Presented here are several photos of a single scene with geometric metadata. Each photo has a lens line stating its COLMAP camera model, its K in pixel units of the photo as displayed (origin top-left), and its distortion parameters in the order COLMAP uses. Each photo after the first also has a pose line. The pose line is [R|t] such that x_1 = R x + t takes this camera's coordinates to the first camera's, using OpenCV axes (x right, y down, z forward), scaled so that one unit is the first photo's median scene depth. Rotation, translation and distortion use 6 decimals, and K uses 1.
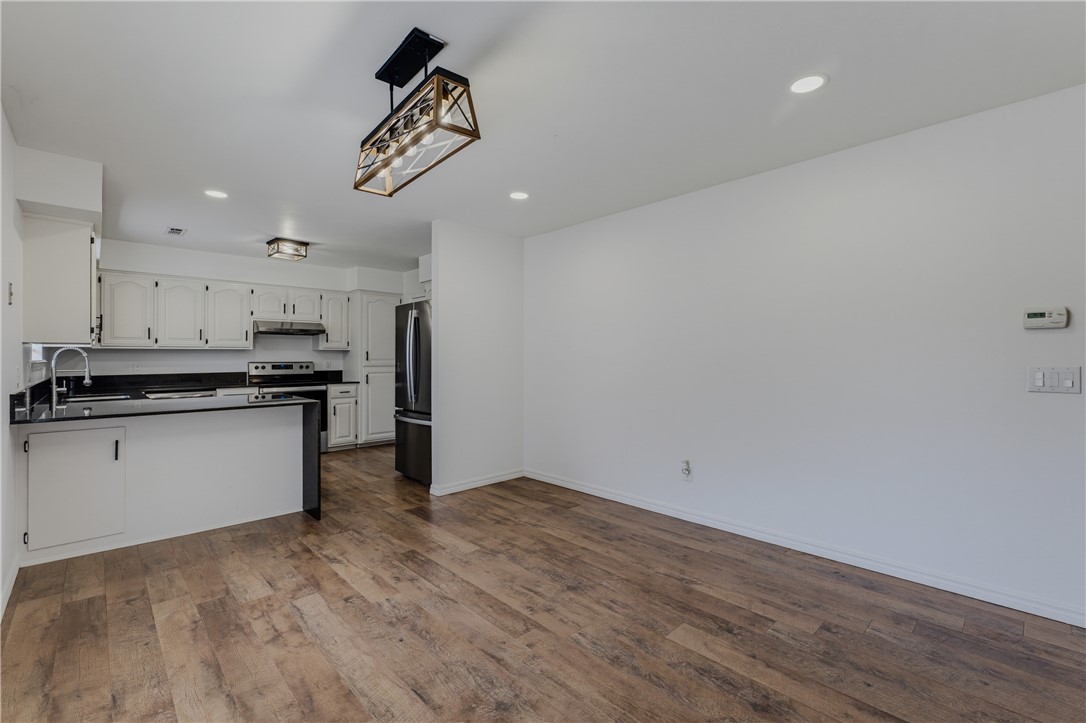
lens RADIAL K [[472.6, 0, 543.9], [0, 472.6, 355.5], [0, 0, 1]] dist [-0.001605, 0.000281]
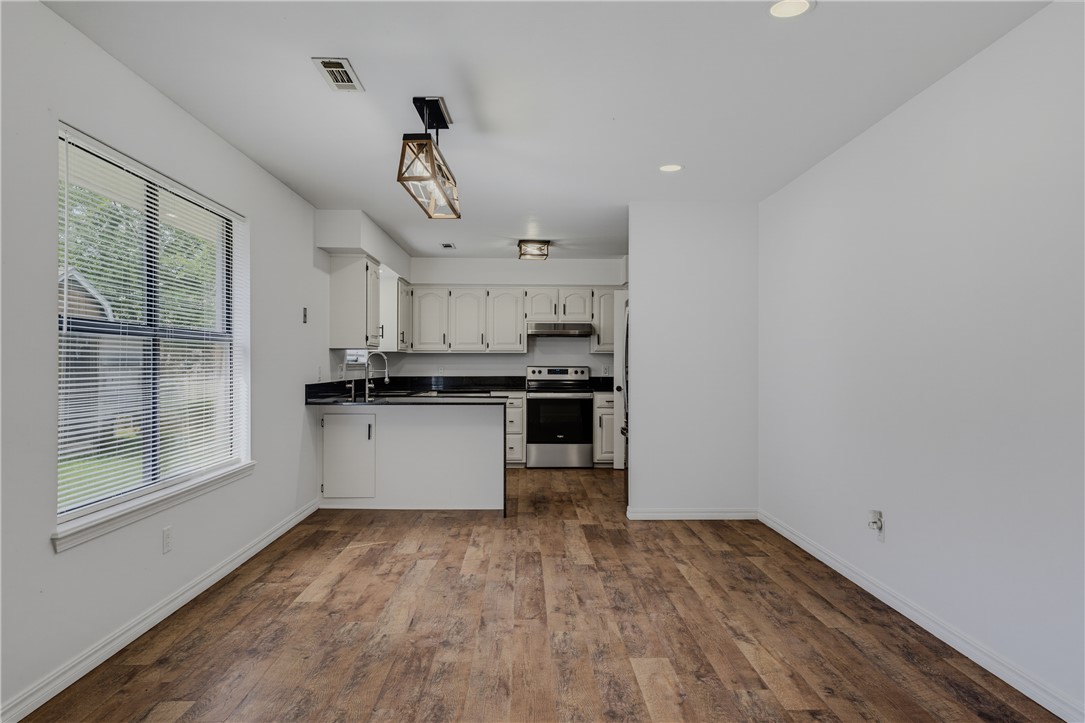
lens RADIAL K [[704.2, 0, 542.5], [0, 704.2, 361.5], [0, 0, 1]] dist [-0.000858, 0.000161]
pose [[0.739856, 0.002607, -0.672760, 0.704061], [-0.002890, 0.999996, 0.000697, 0.006476], [0.672759, 0.001429, 0.739860, -0.095761]]
